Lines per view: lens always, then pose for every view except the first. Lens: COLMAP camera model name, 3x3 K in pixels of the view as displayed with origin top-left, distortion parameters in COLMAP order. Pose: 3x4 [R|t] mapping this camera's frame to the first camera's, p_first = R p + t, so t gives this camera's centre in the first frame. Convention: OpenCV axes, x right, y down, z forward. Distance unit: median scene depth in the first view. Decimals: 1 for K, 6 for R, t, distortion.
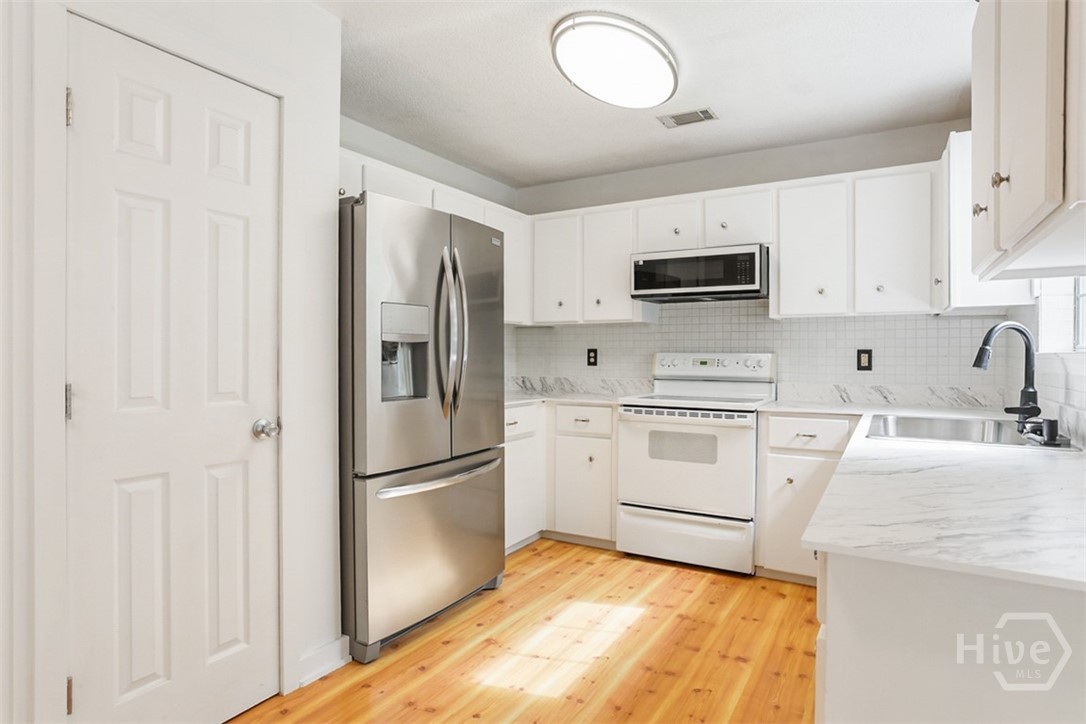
lens RADIAL K [[595.1, 0, 546.1], [0, 595.1, 355.9], [0, 0, 1]] dist [-0.033127, 0.010955]
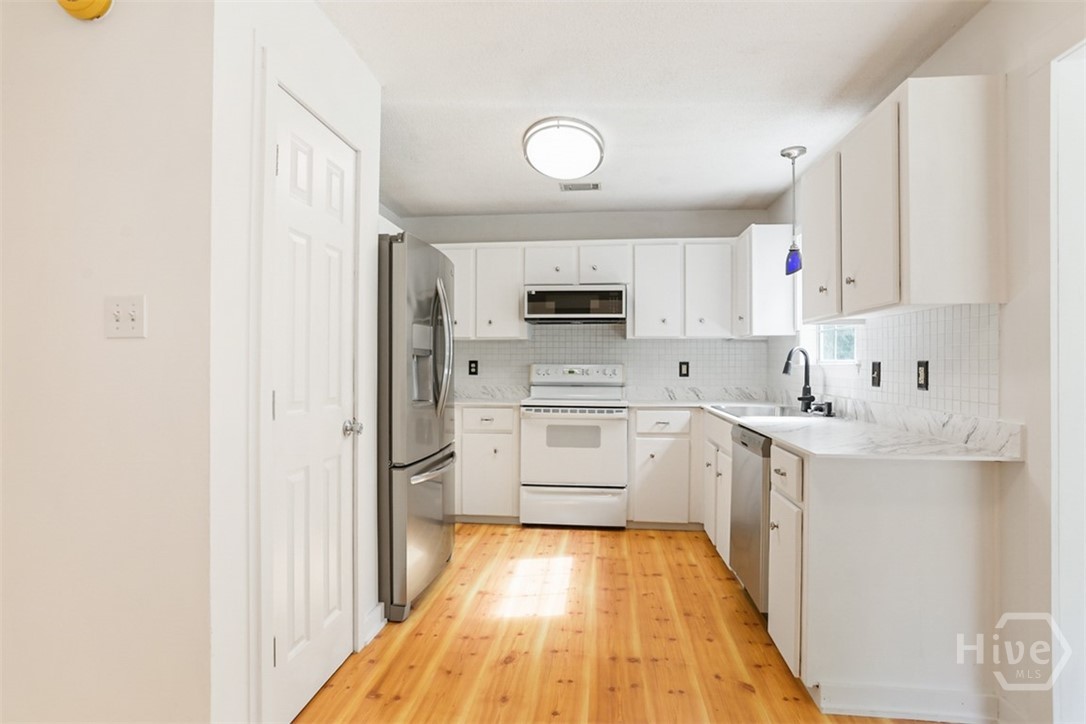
lens RADIAL K [[595.1, 0, 521.9], [0, 595.1, 357.4], [0, 0, 1]] dist [-0.033127, 0.010955]
pose [[0.913953, 0.006200, 0.405772, -0.433605], [-0.000290, 0.999893, -0.014624, -0.001060], [-0.405819, 0.013248, 0.913857, -0.160425]]
